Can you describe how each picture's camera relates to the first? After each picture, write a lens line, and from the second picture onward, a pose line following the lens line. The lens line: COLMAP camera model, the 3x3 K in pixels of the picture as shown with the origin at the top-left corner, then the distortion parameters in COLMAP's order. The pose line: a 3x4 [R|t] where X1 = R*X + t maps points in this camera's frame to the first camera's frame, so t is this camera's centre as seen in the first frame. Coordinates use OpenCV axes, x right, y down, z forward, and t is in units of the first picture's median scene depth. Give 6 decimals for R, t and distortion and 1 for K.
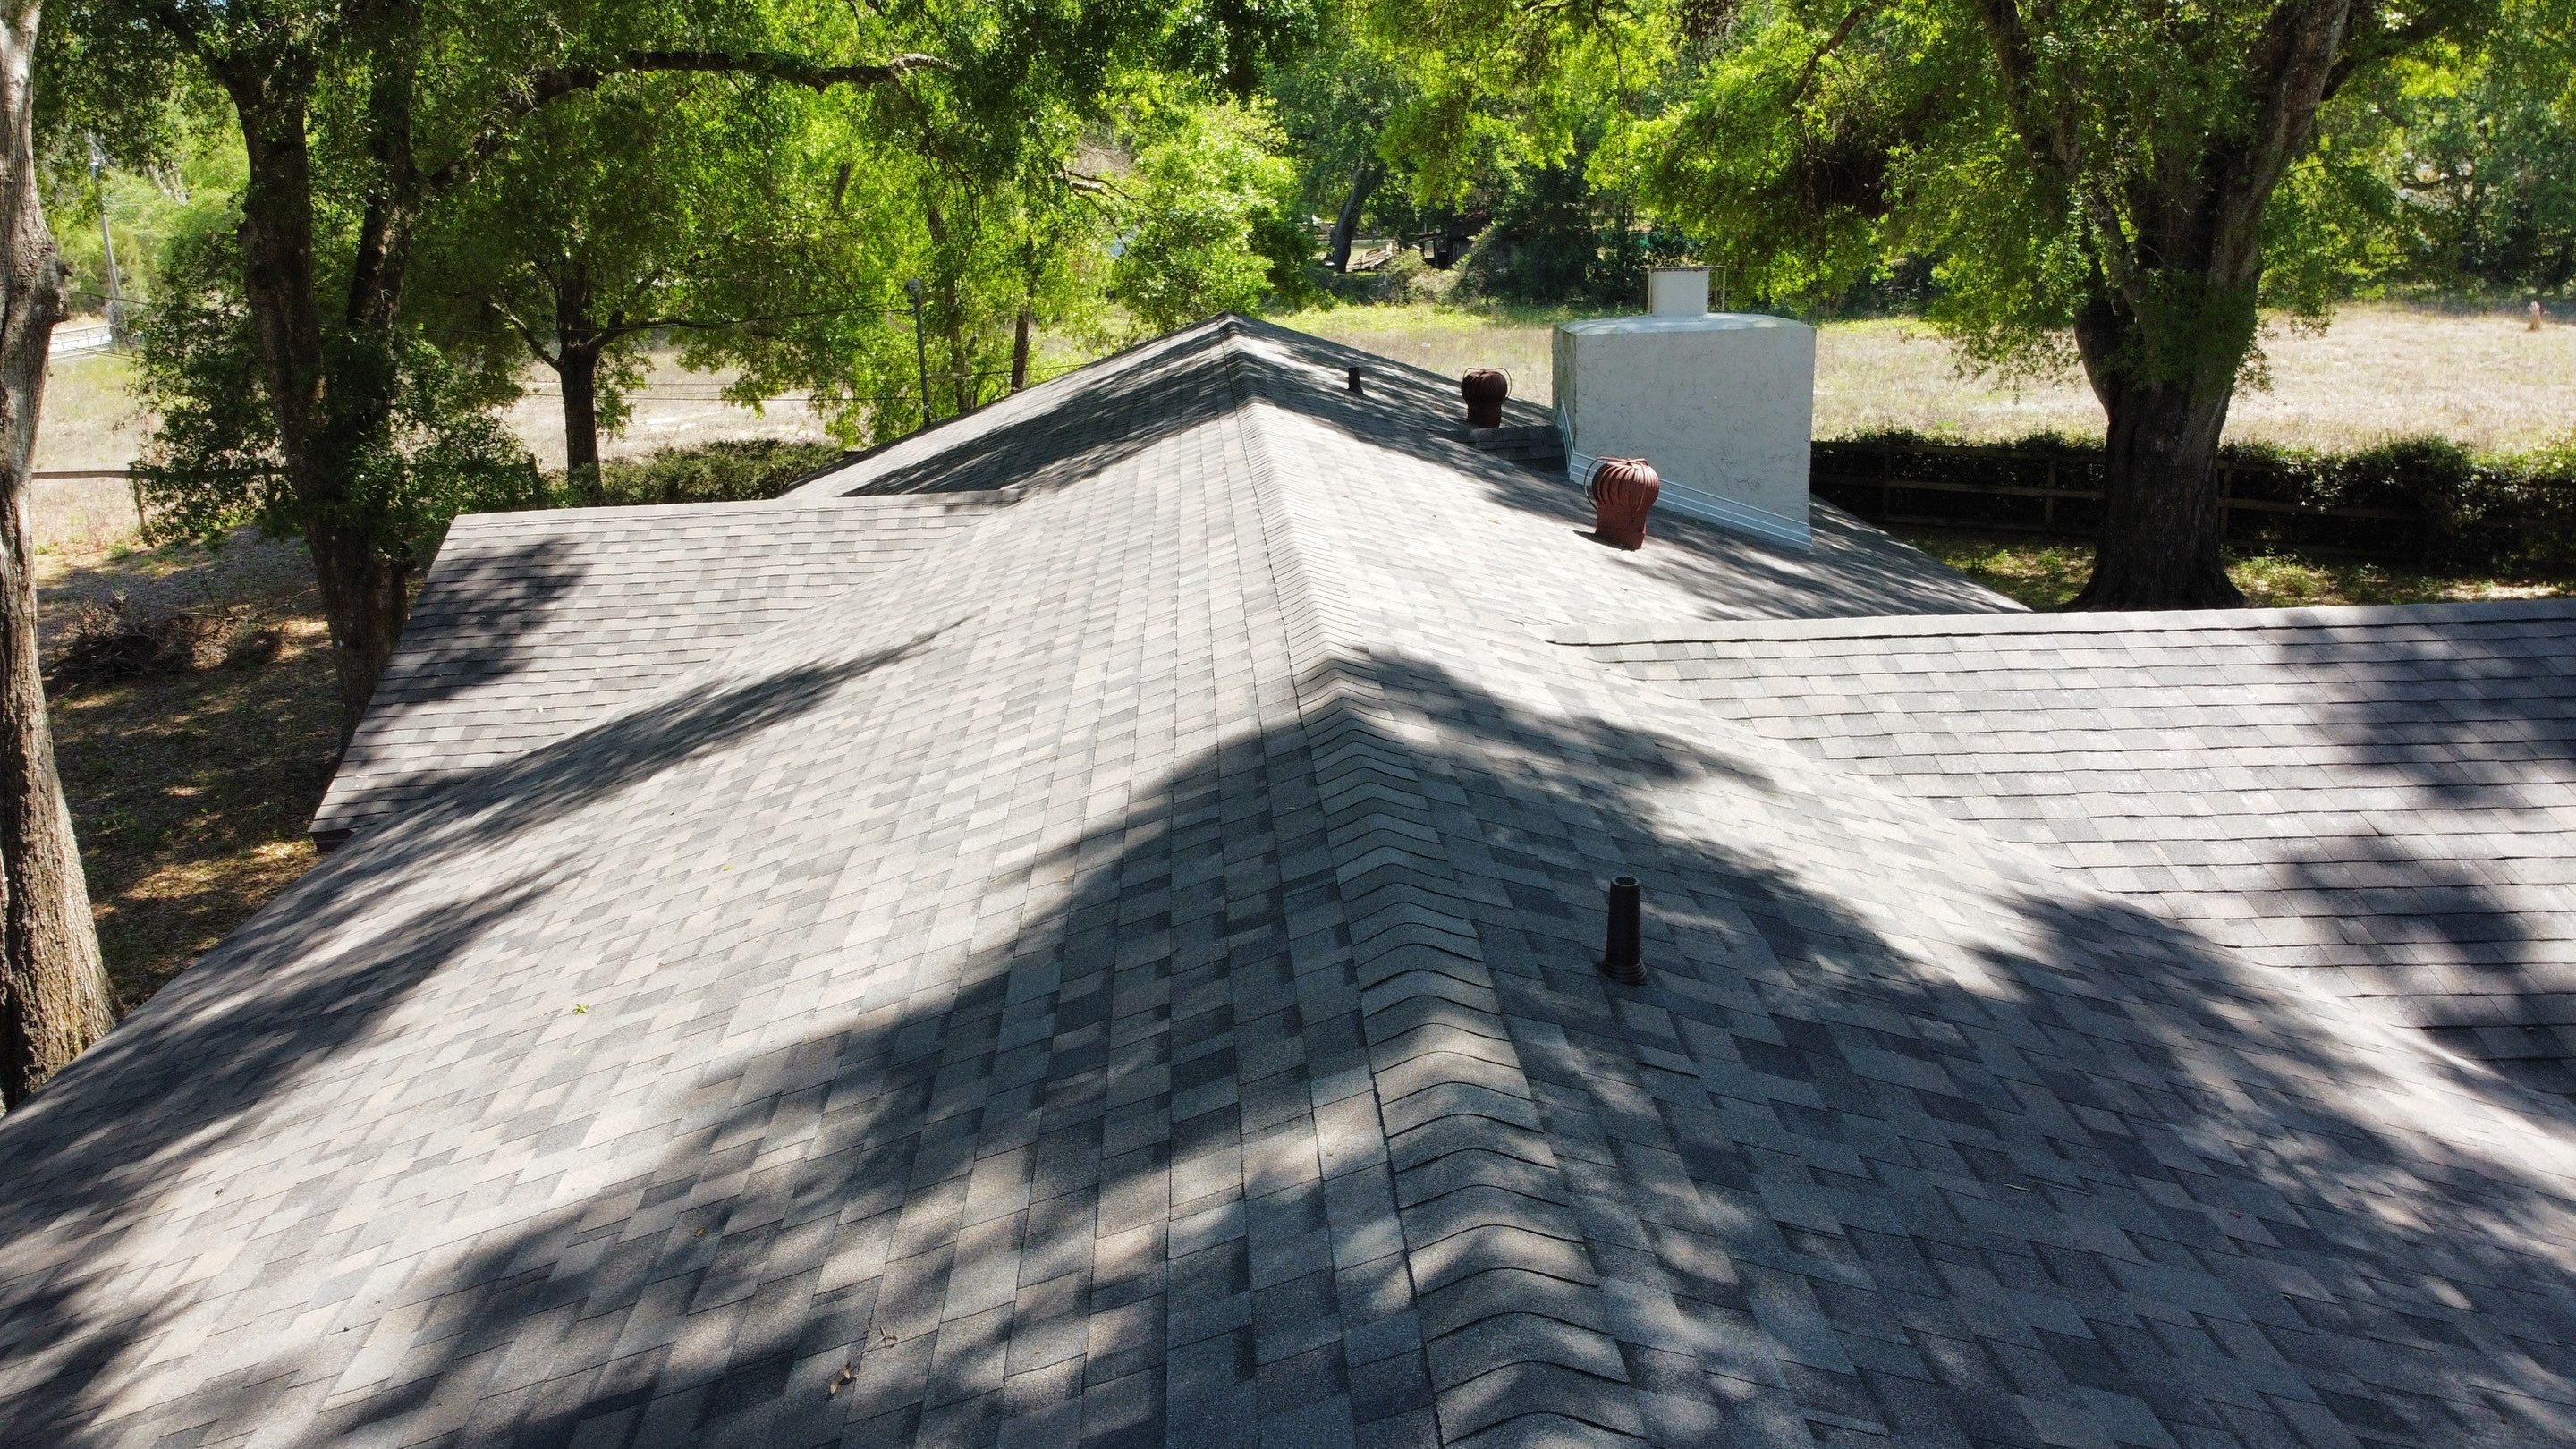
lens RADIAL K [[1952.6, 0, 1246.6], [0, 1952.6, 699.7], [0, 0, 1]] dist [-0.006572, 0.001024]
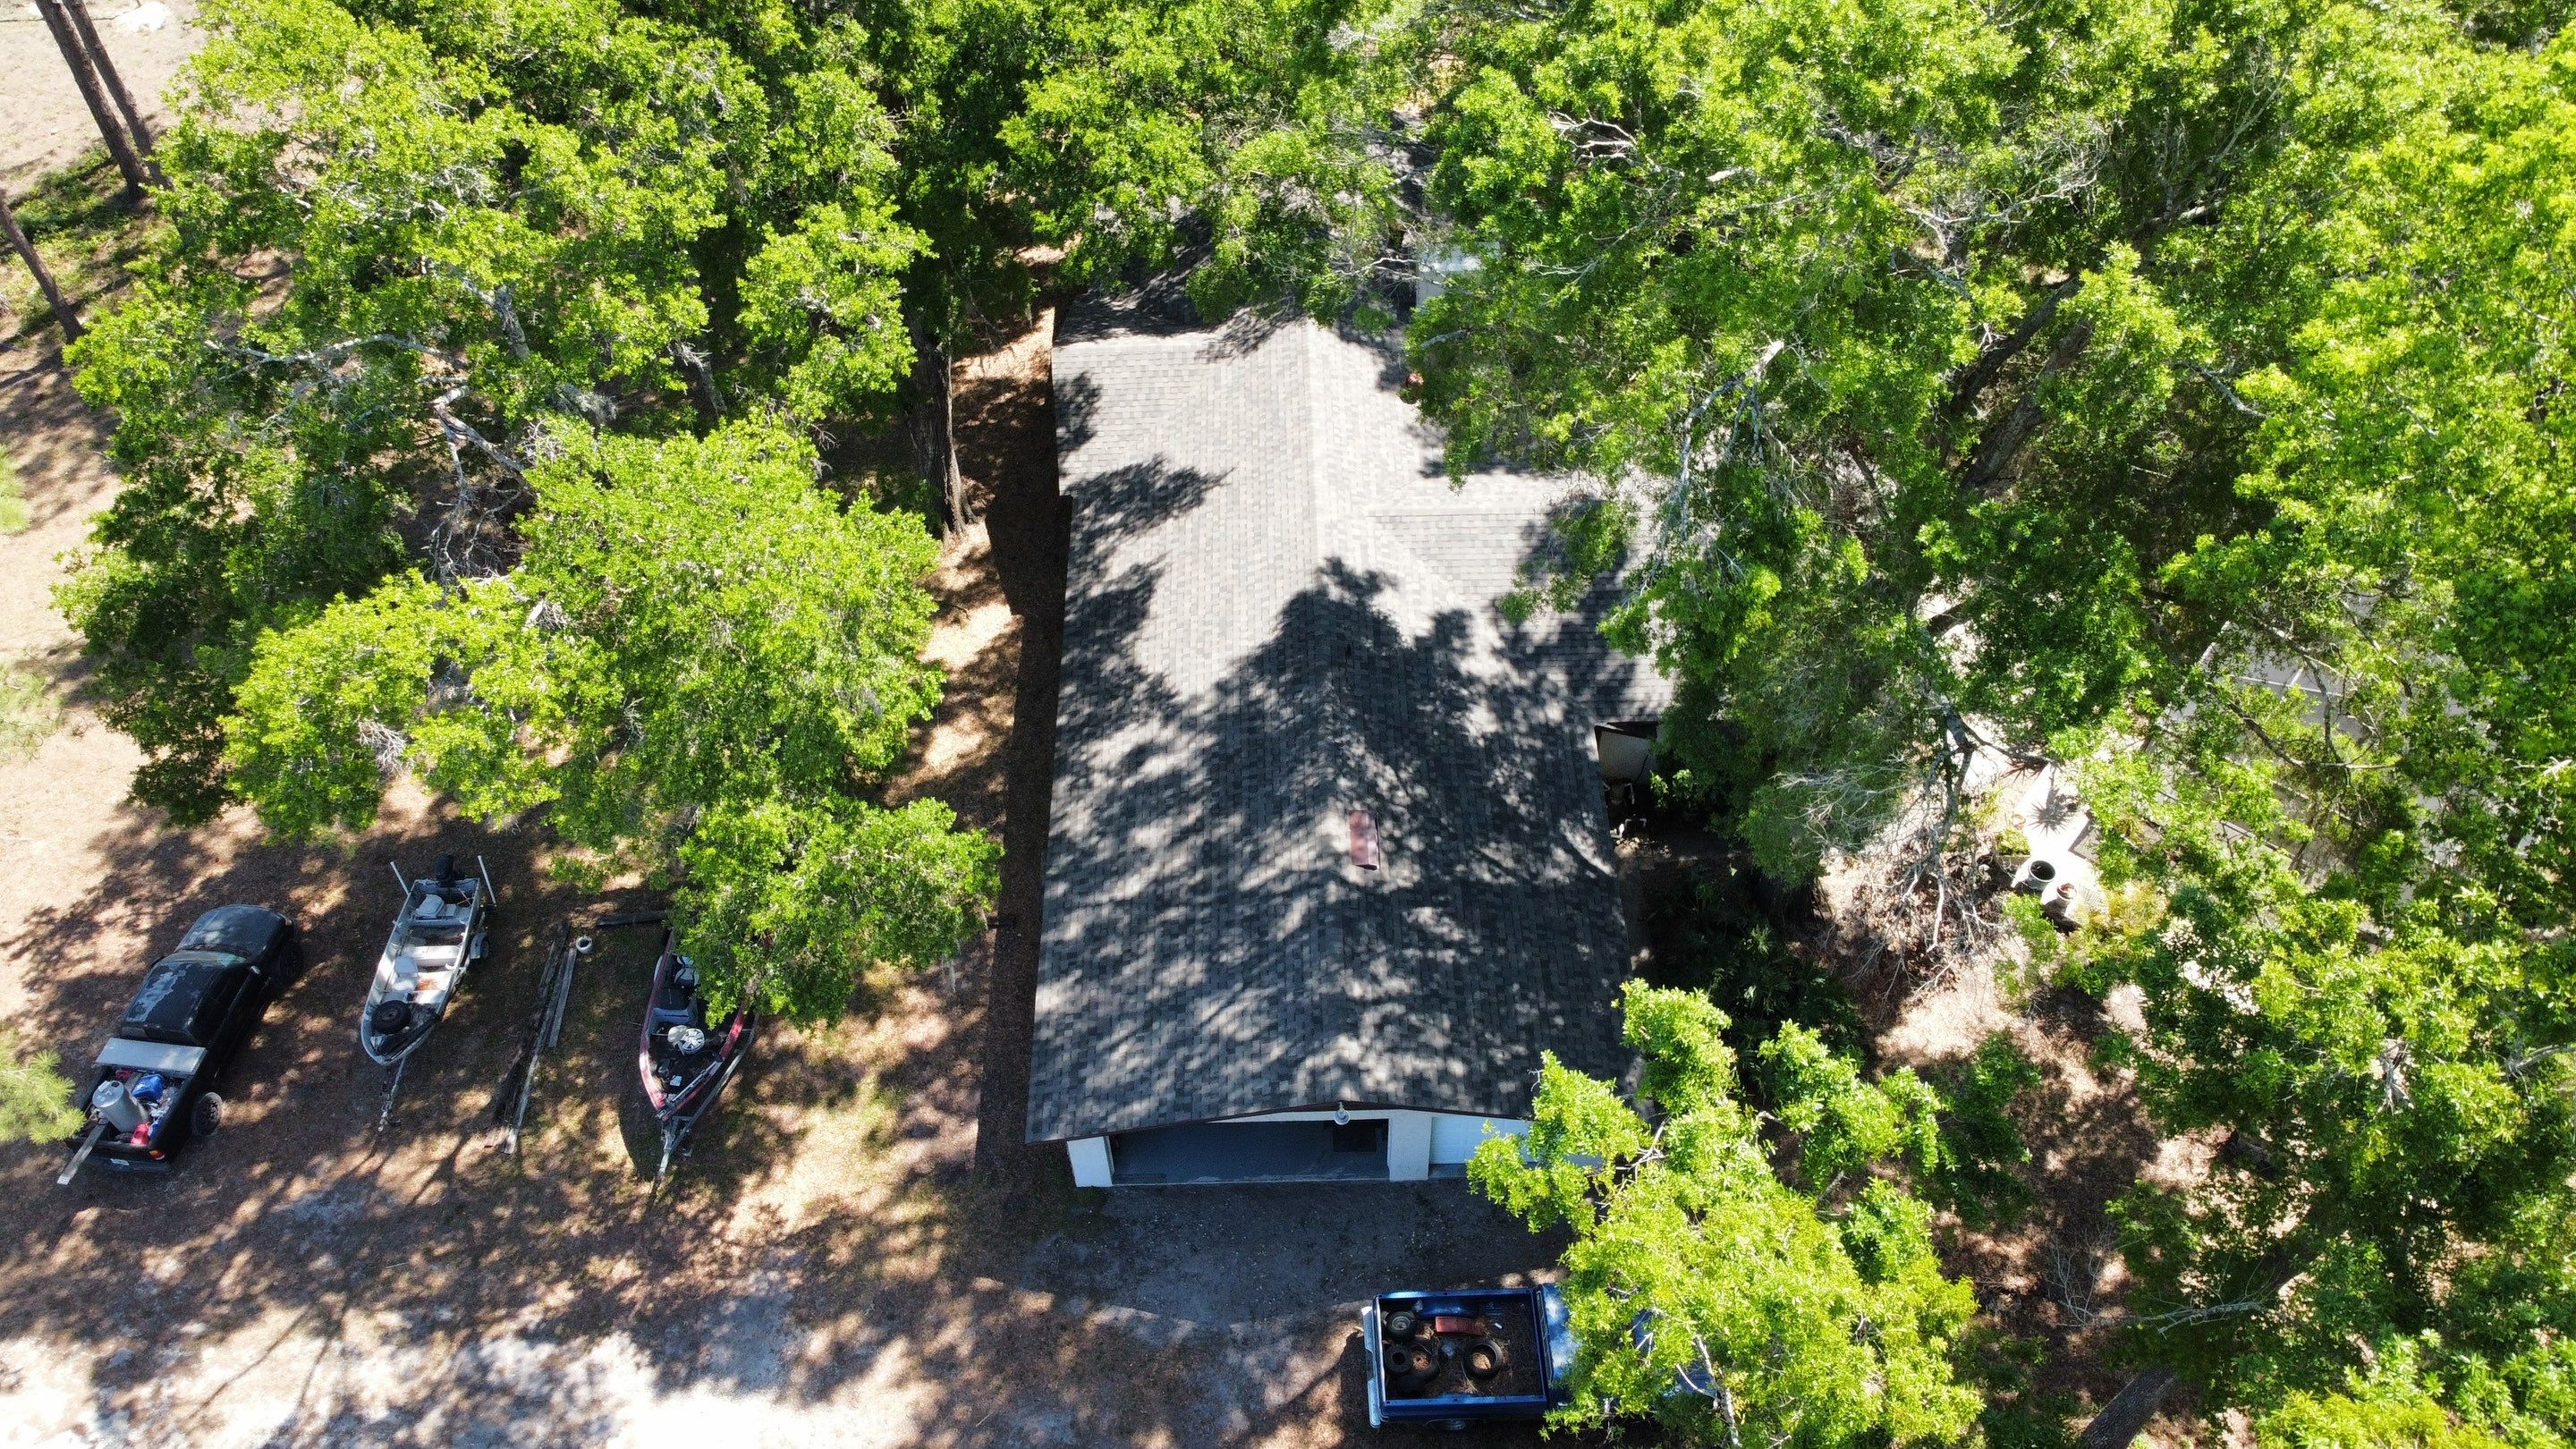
lens RADIAL K [[1923.1, 0, 1288.0], [0, 1923.1, 724.5], [0, 0, 1]] dist [-0.029998, 0.002470]
pose [[0.999672, 0.022926, 0.011432, -0.038464], [-0.025370, 0.824009, 0.566009, -1.049020], [0.003556, -0.566113, 0.824320, -1.442096]]
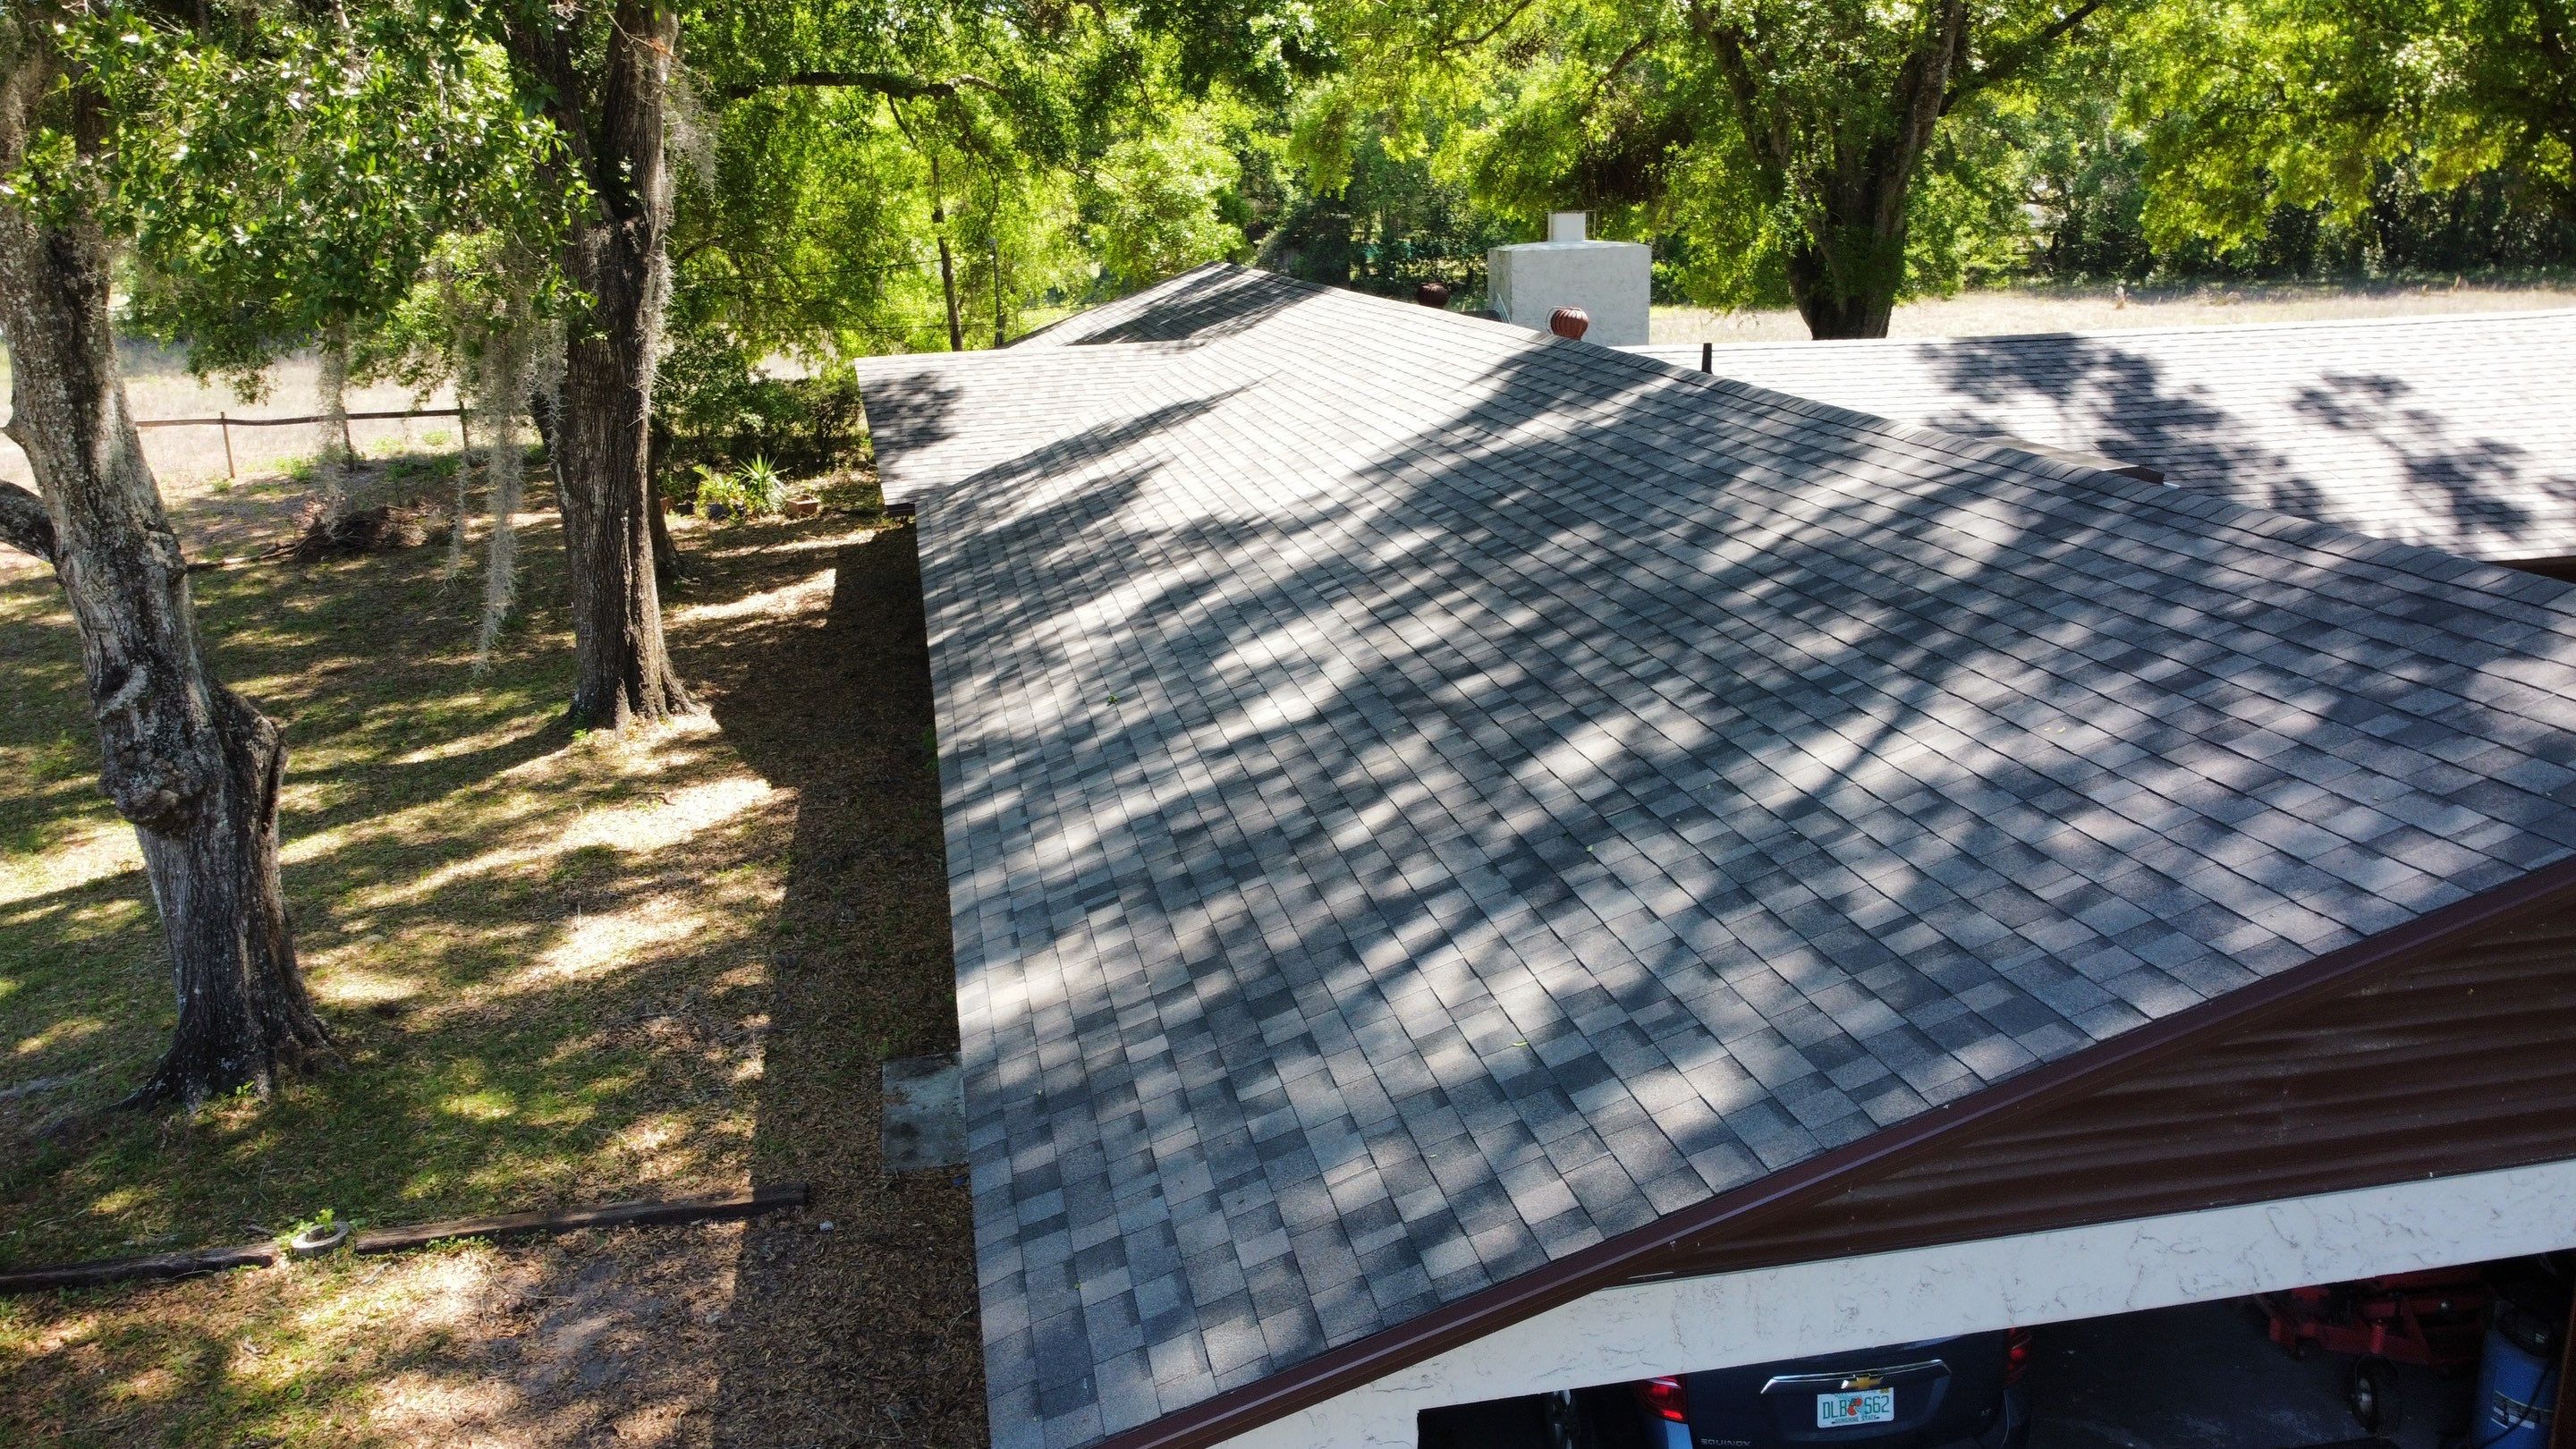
lens RADIAL K [[1952.6, 0, 1246.6], [0, 1952.6, 699.7], [0, 0, 1]] dist [-0.006572, 0.001024]
pose [[0.989332, -0.034545, 0.141522, -0.250449], [0.036236, 0.999299, -0.009383, 0.166013], [-0.141098, 0.014411, 0.989891, -0.494435]]
